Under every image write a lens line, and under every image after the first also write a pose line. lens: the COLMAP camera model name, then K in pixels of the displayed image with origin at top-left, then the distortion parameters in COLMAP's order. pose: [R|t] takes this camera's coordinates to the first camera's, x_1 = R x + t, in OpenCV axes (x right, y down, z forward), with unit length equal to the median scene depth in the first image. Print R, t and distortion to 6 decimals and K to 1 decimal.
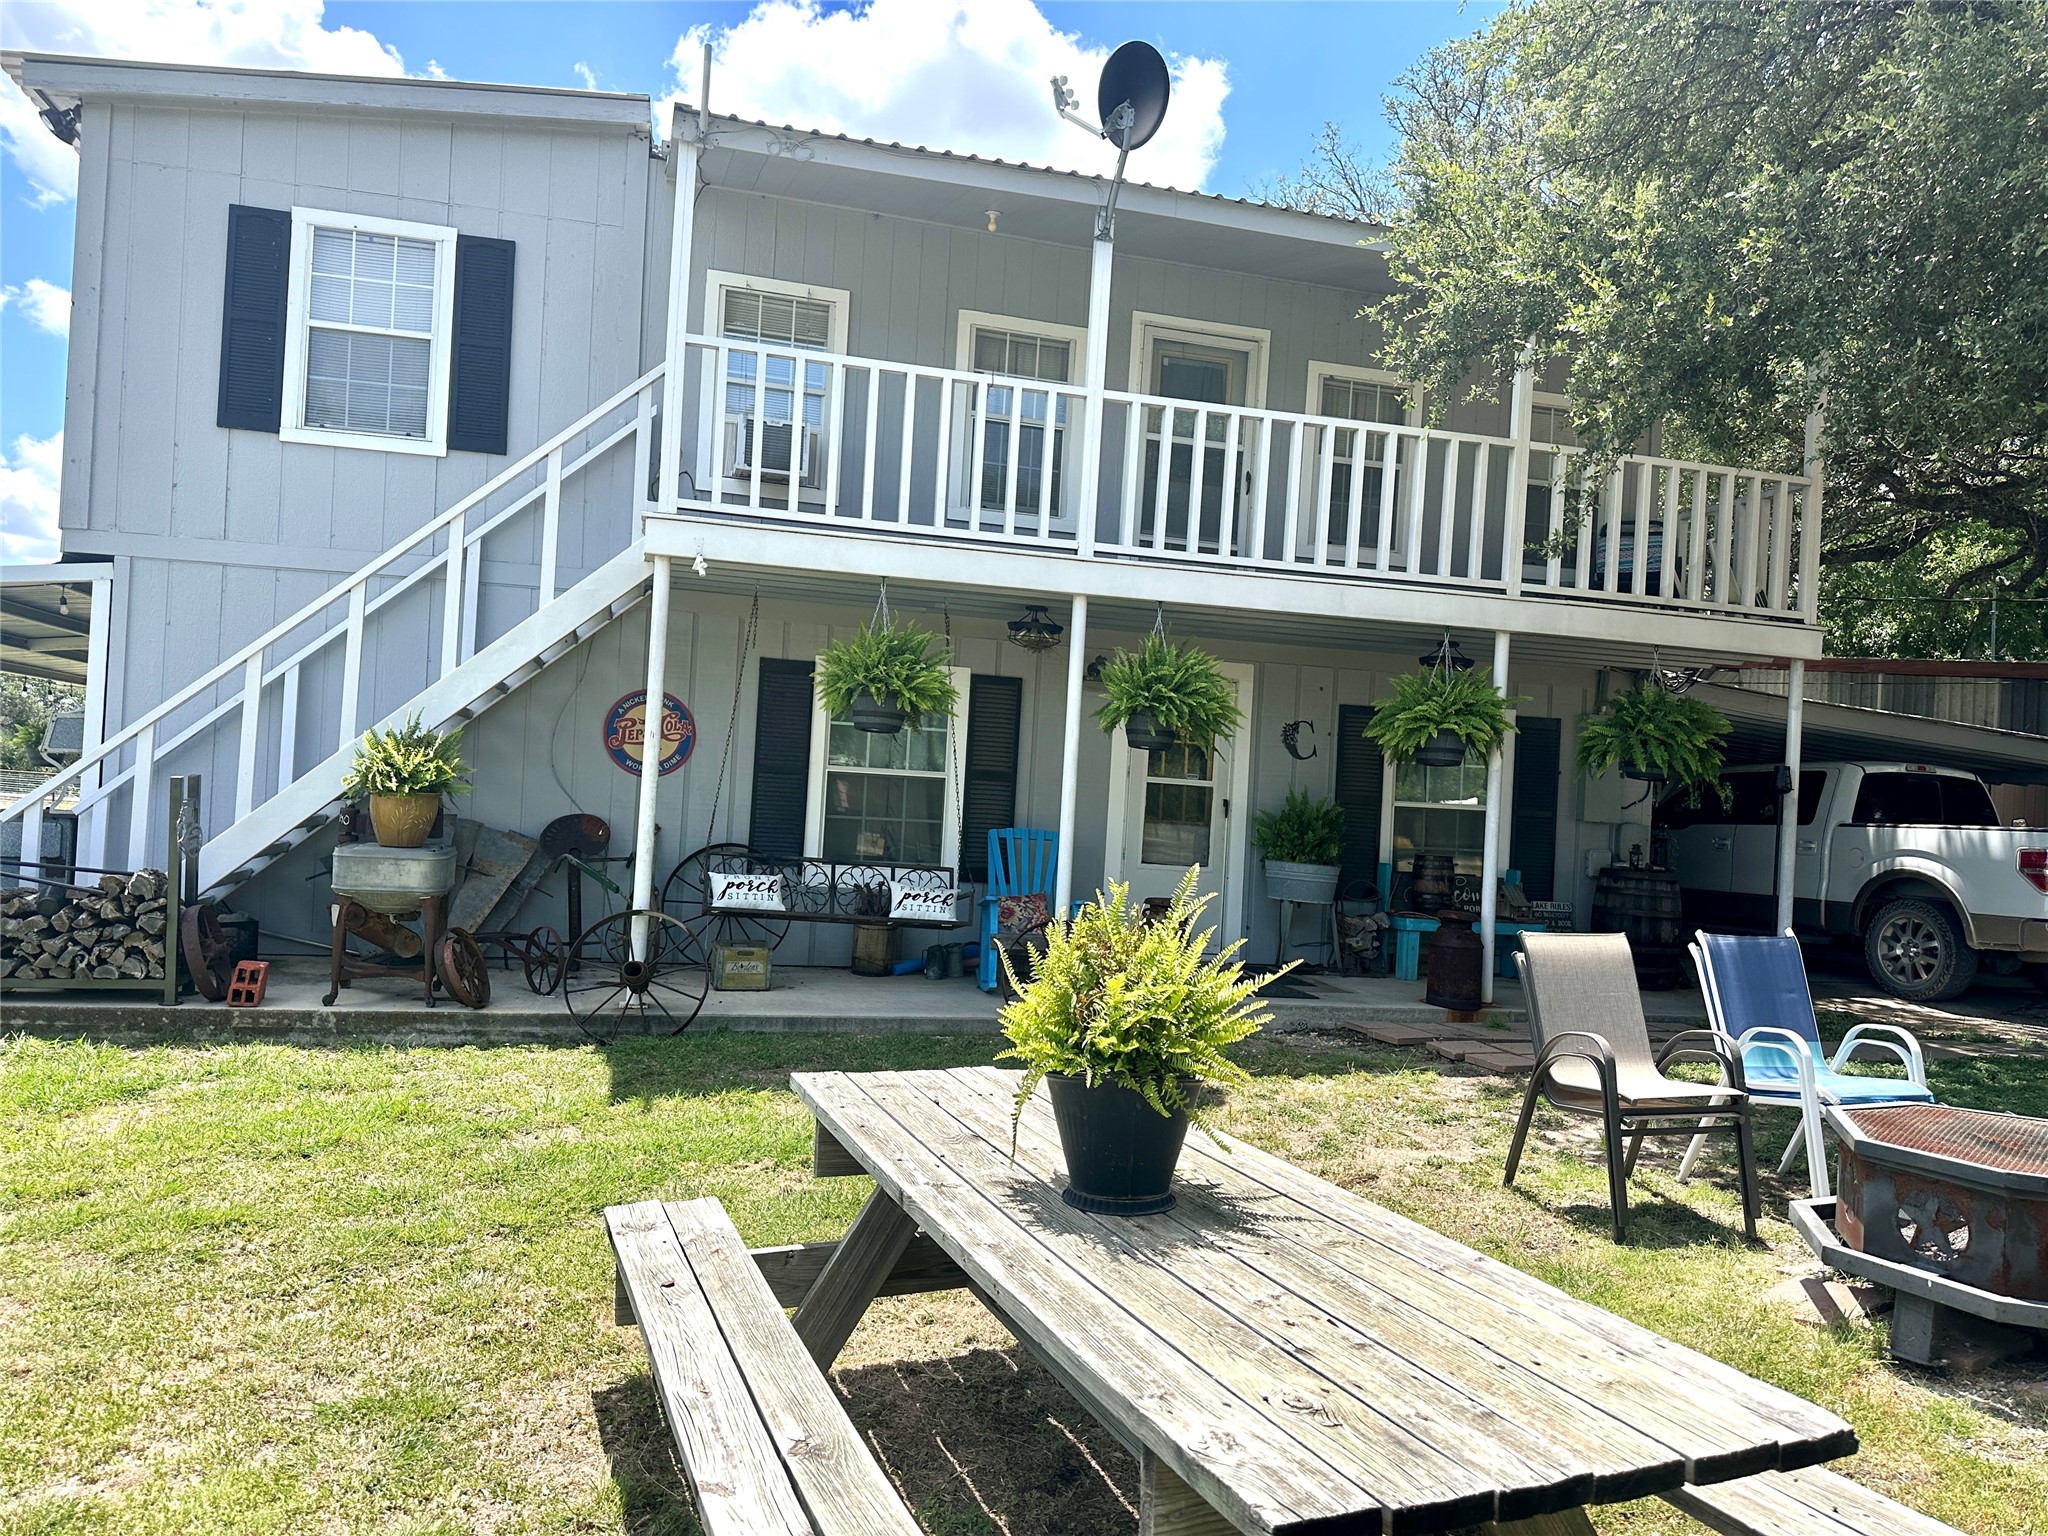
lens RADIAL K [[1435.0, 0, 1022.0], [0, 1435.0, 766.8], [0, 0, 1]] dist [0.069625, -0.038734]
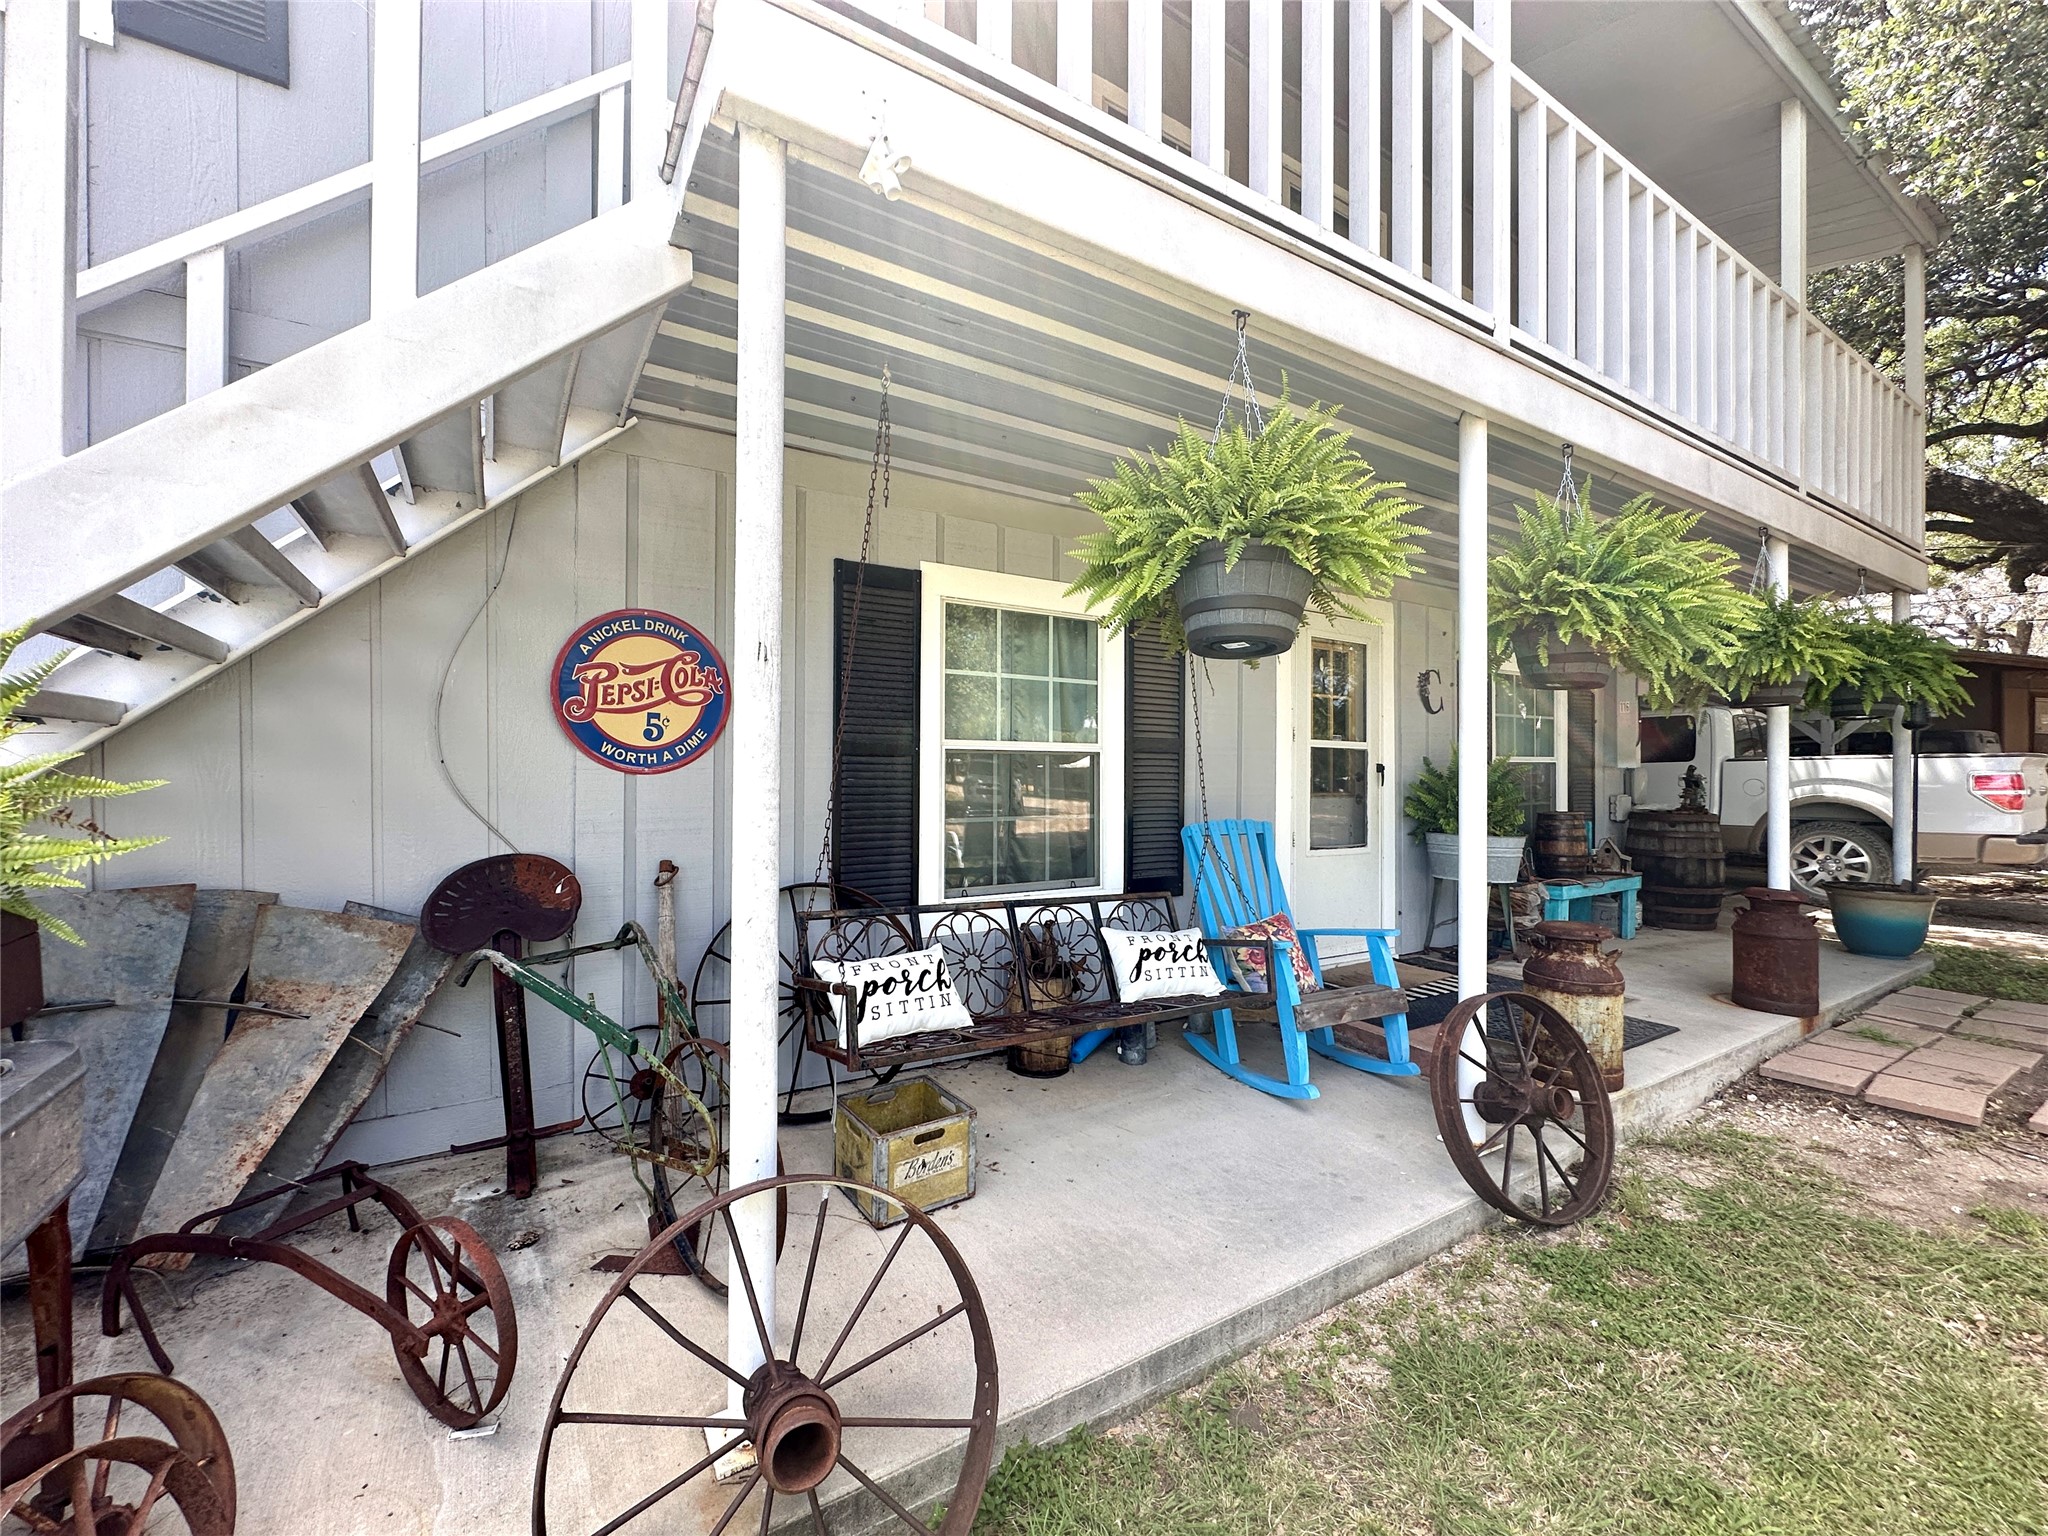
lens RADIAL K [[820.9, 0, 1013.0], [0, 820.9, 770.4], [0, 0, 1]] dist [-0.002415, 0.000709]
pose [[0.960684, -0.052405, 0.272652, -0.218412], [0.045665, 0.998475, 0.031011, 0.002473], [-0.273861, -0.017341, 0.961613, 0.690633]]
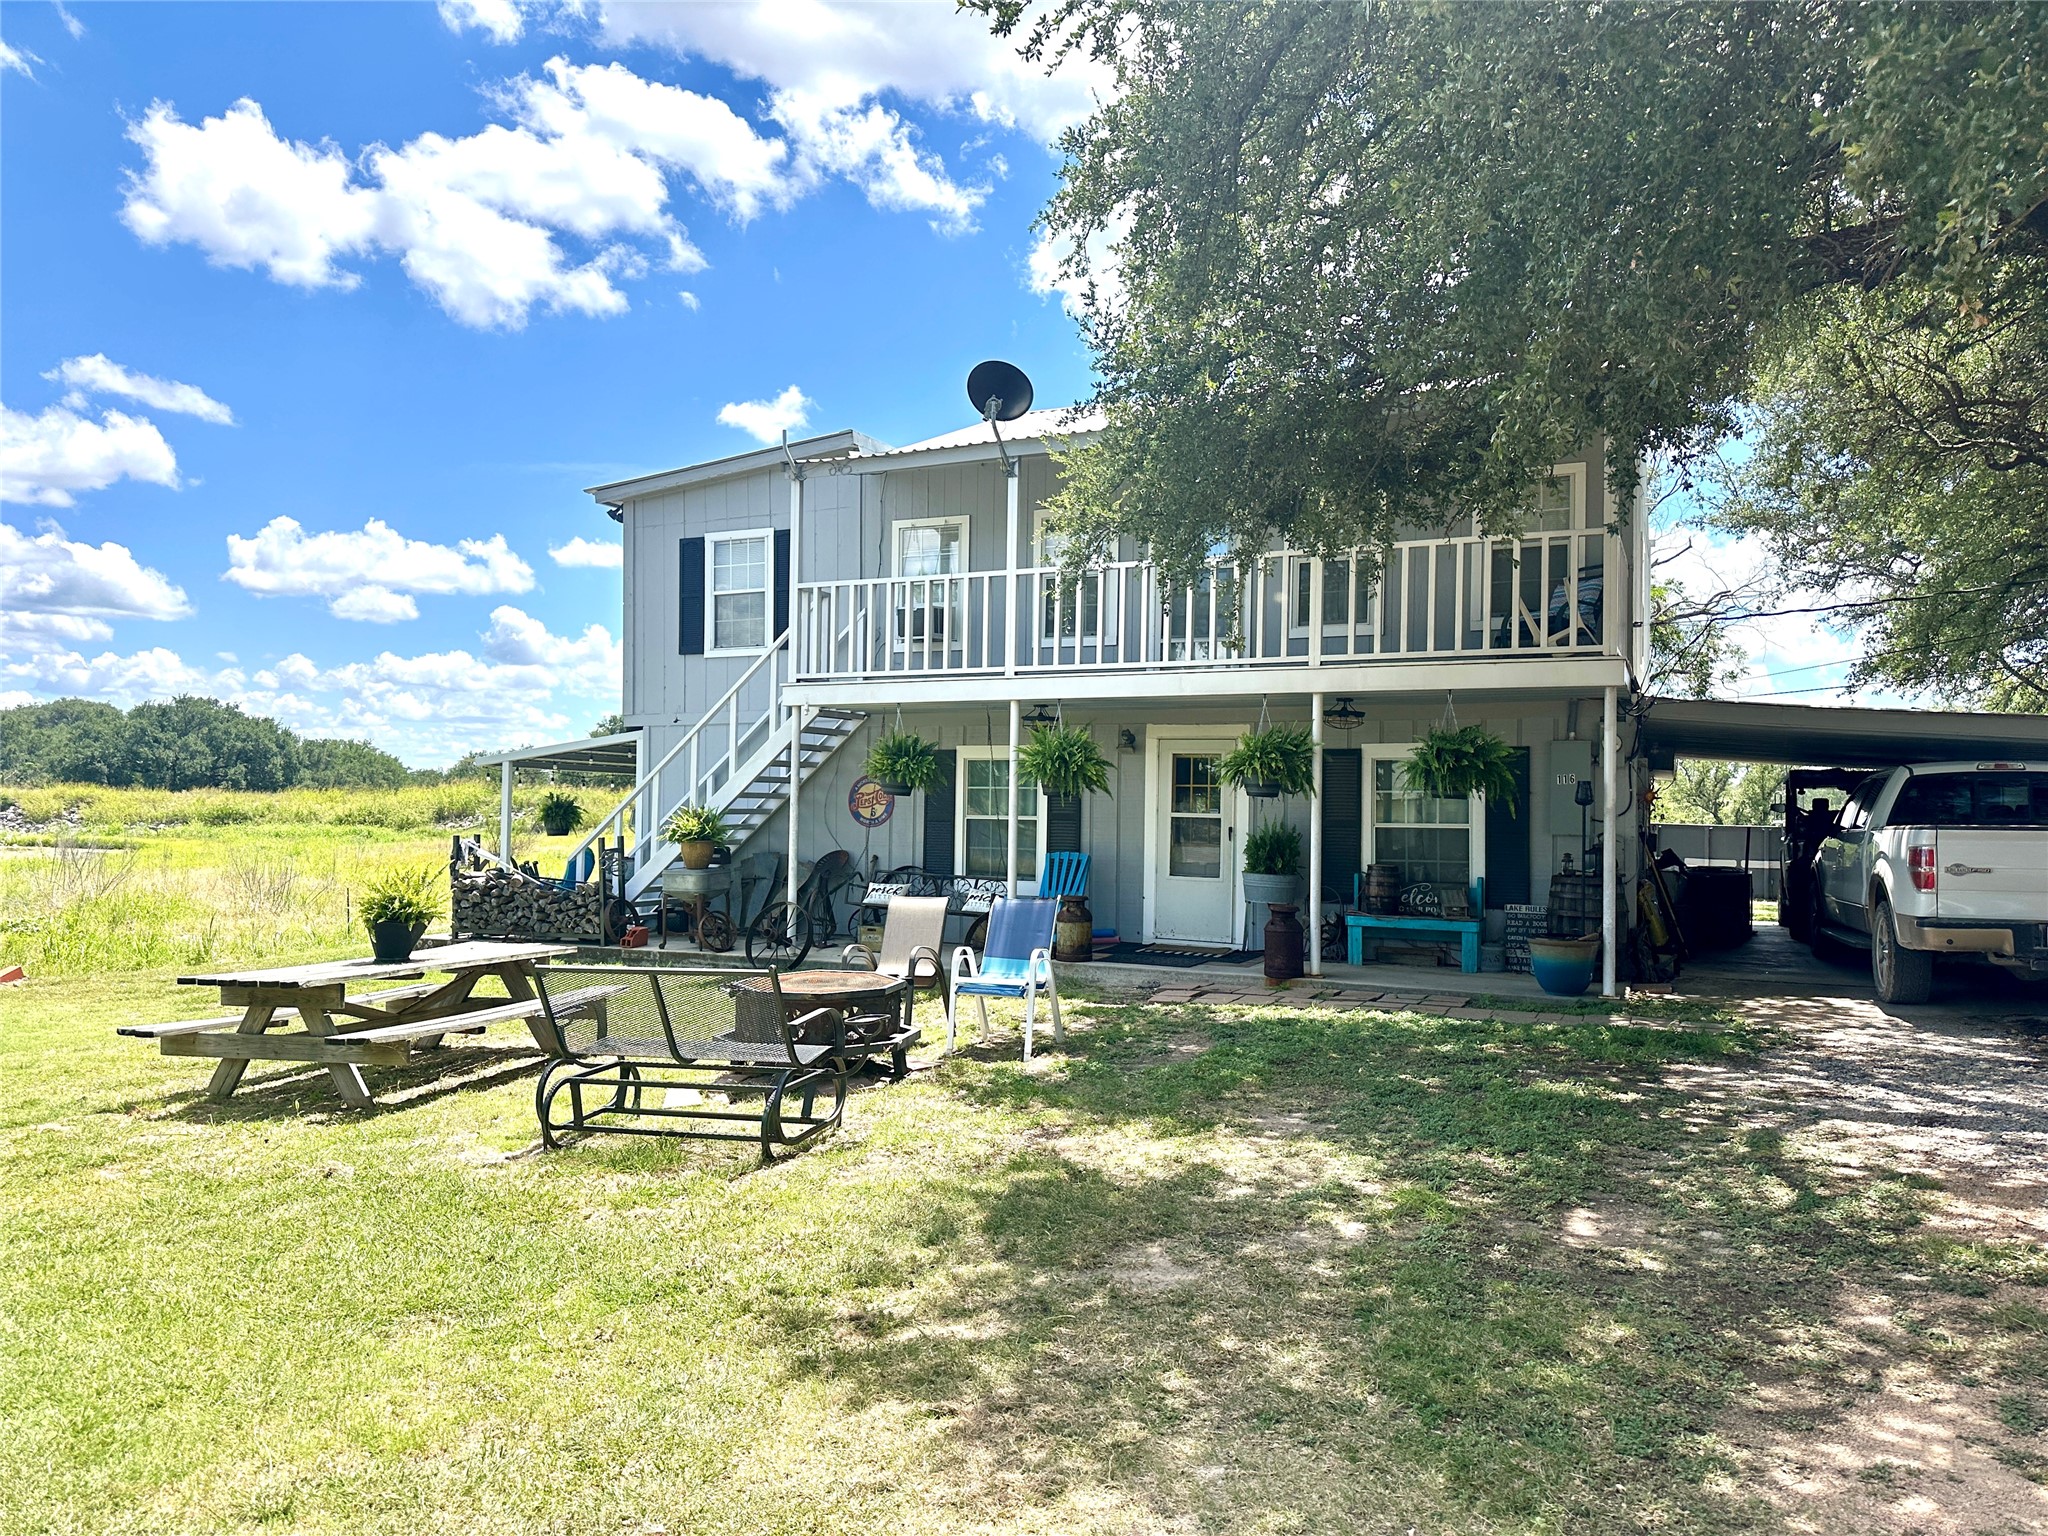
lens RADIAL K [[1435.0, 0, 1034.5], [0, 1435.0, 772.7], [0, 0, 1]] dist [0.069625, -0.038734]
pose [[0.781245, -0.062133, -0.621125, 0.955749], [0.044932, 0.998050, -0.043323, 0.025206], [0.622606, 0.005938, 0.782513, -0.188068]]
